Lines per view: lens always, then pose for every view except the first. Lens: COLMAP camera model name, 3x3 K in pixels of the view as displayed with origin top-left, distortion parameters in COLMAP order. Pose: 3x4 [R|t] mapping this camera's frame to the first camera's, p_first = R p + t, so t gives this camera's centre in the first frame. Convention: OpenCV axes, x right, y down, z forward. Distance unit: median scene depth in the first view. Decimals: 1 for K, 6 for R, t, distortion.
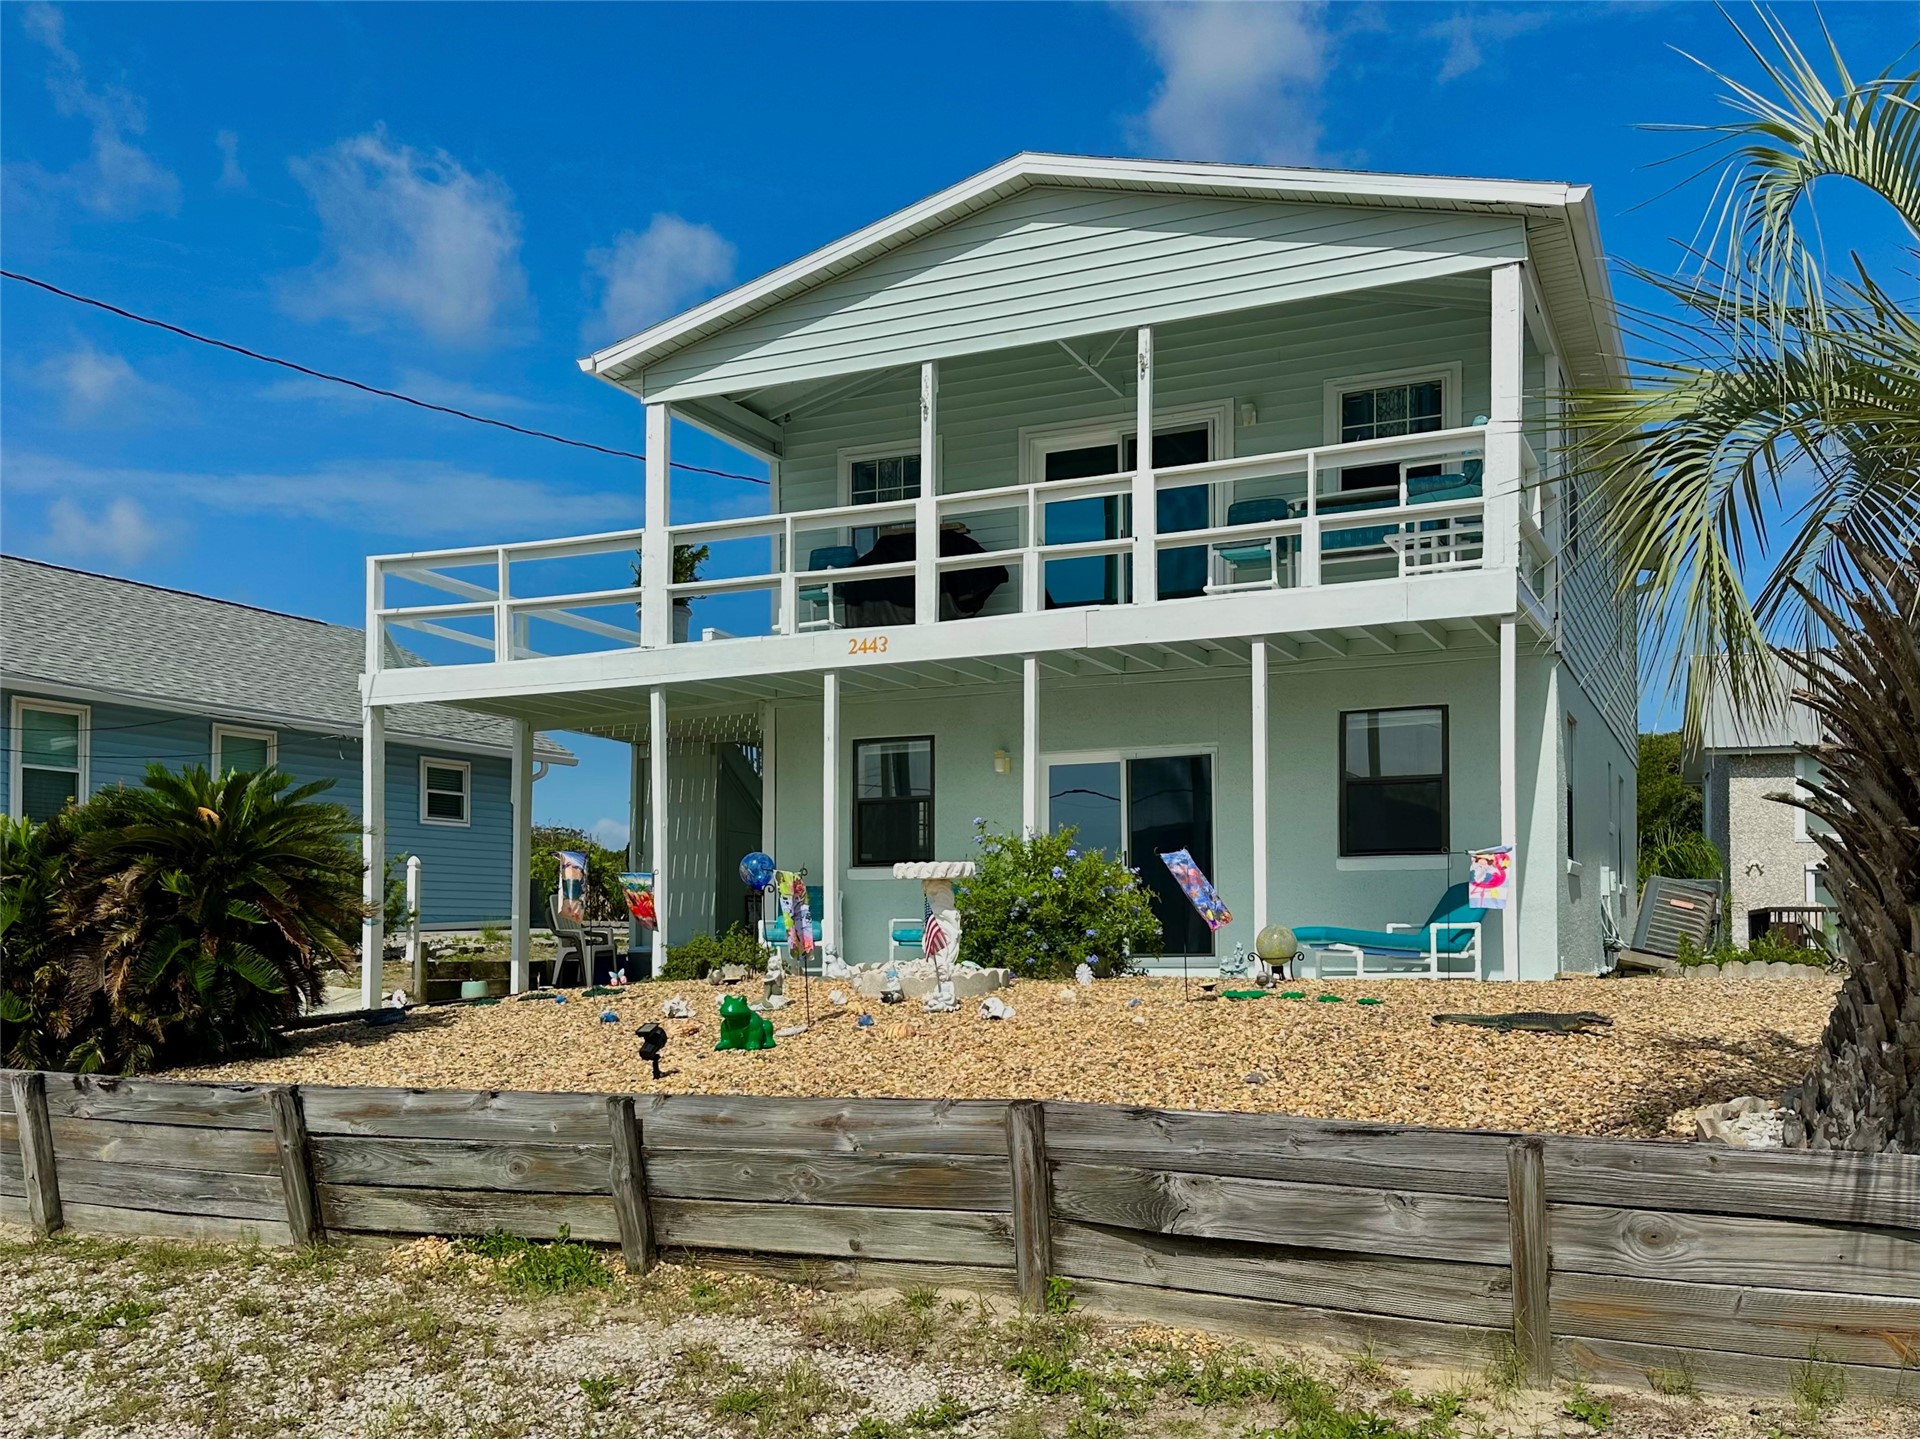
lens RADIAL K [[1720.7, 0, 957.4], [0, 1720.7, 882.7], [0, 0, 1]] dist [0.167378, -0.314690]
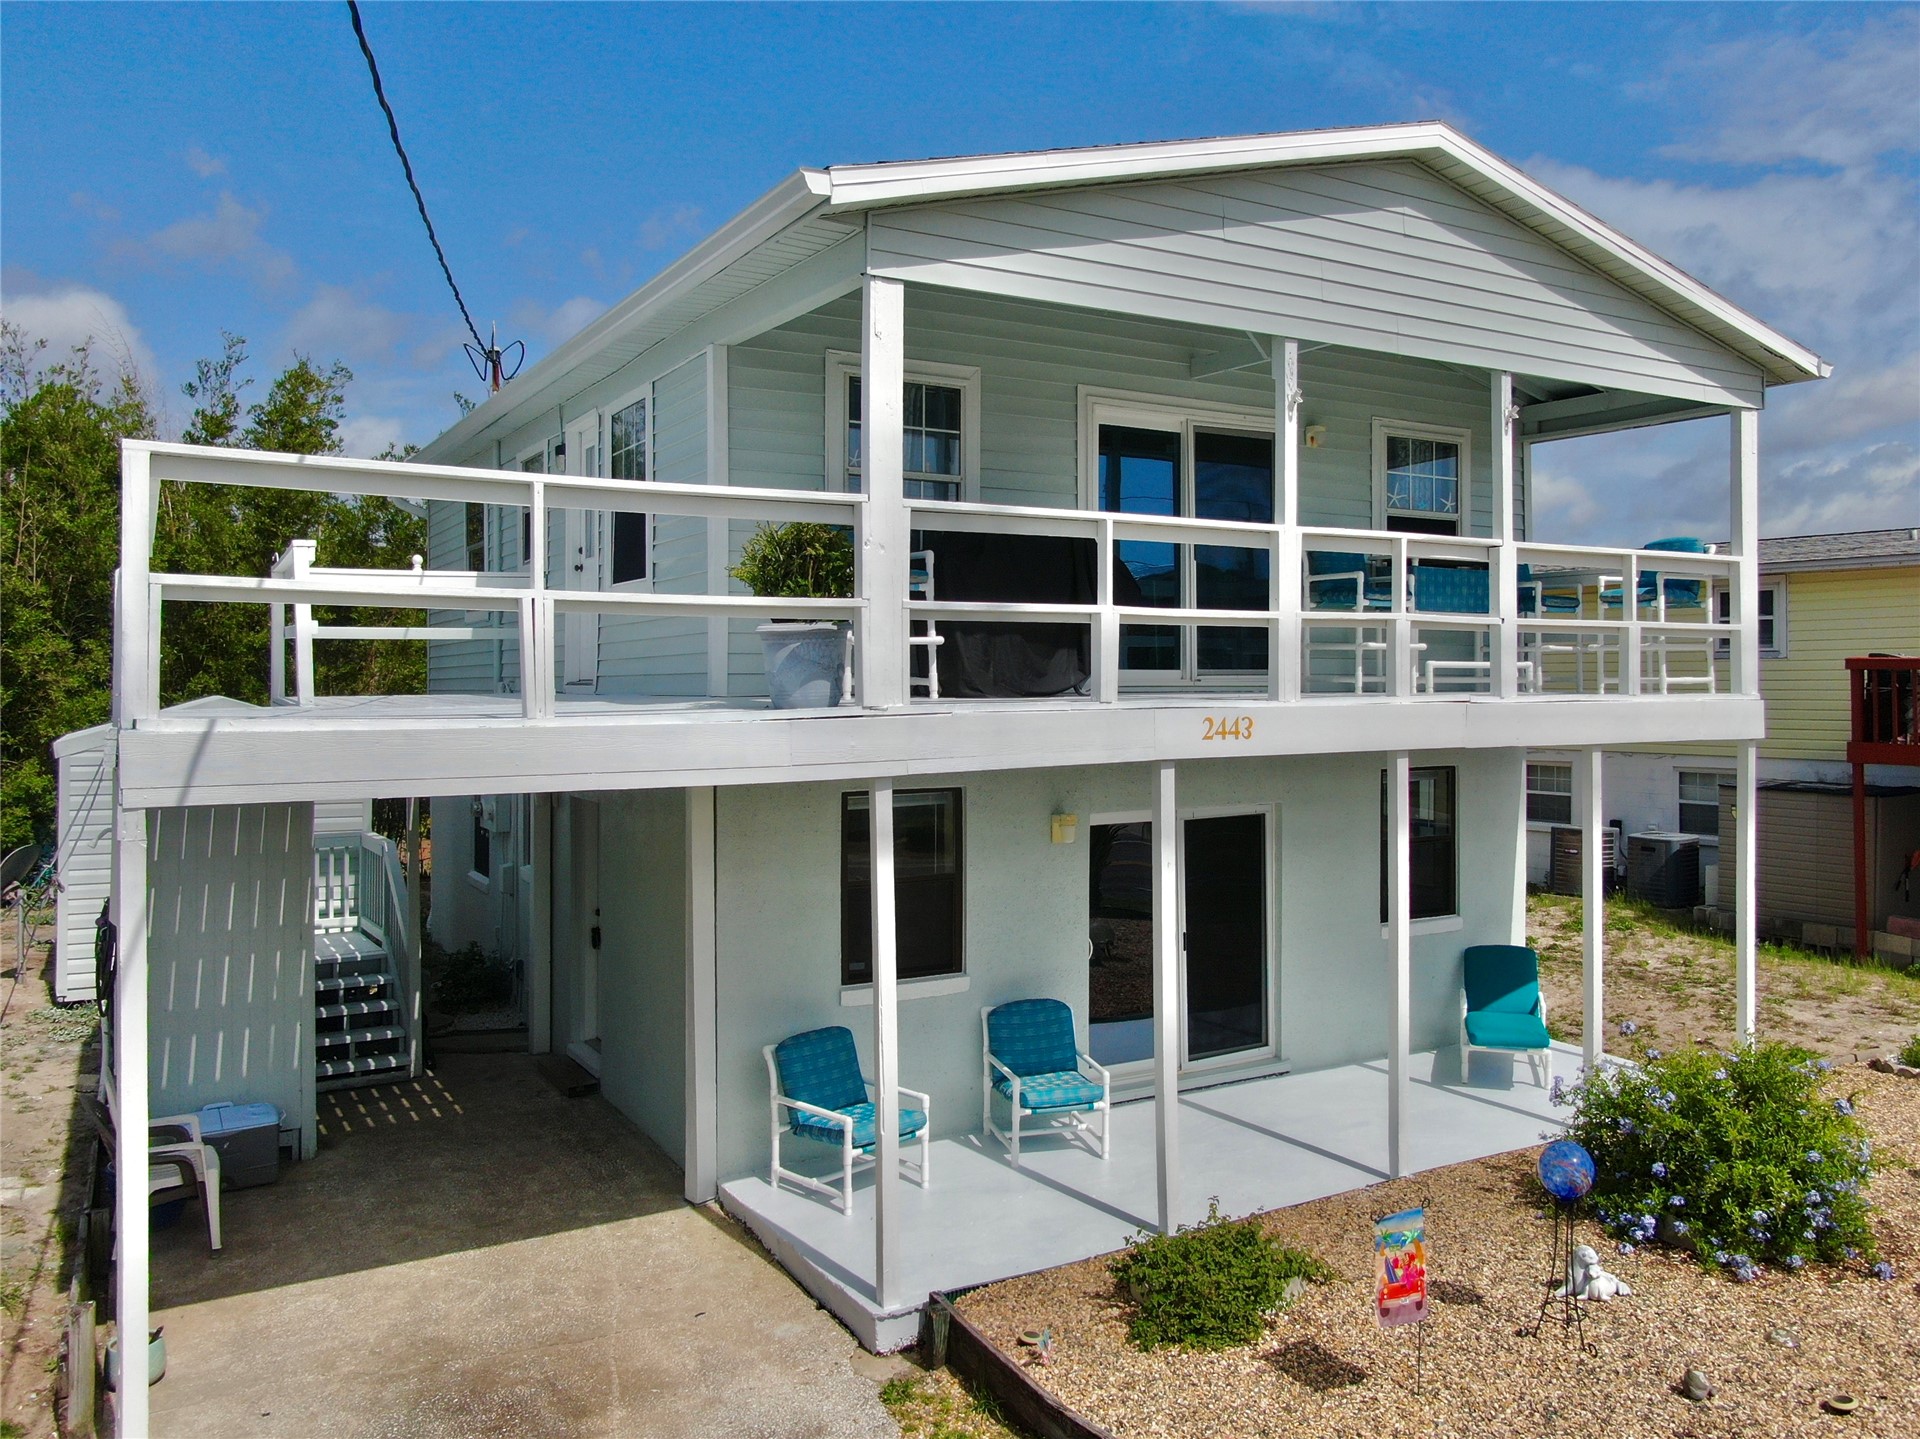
lens RADIAL K [[1509.4, 0, 1040.9], [0, 1509.4, 671.9], [0, 0, 1]] dist [-0.019203, 0.008248]
pose [[0.556819, 0.001810, 0.830632, -0.592212], [-0.031029, 0.999345, 0.018622, -0.169050], [-0.830054, -0.036143, 0.556510, 0.730609]]
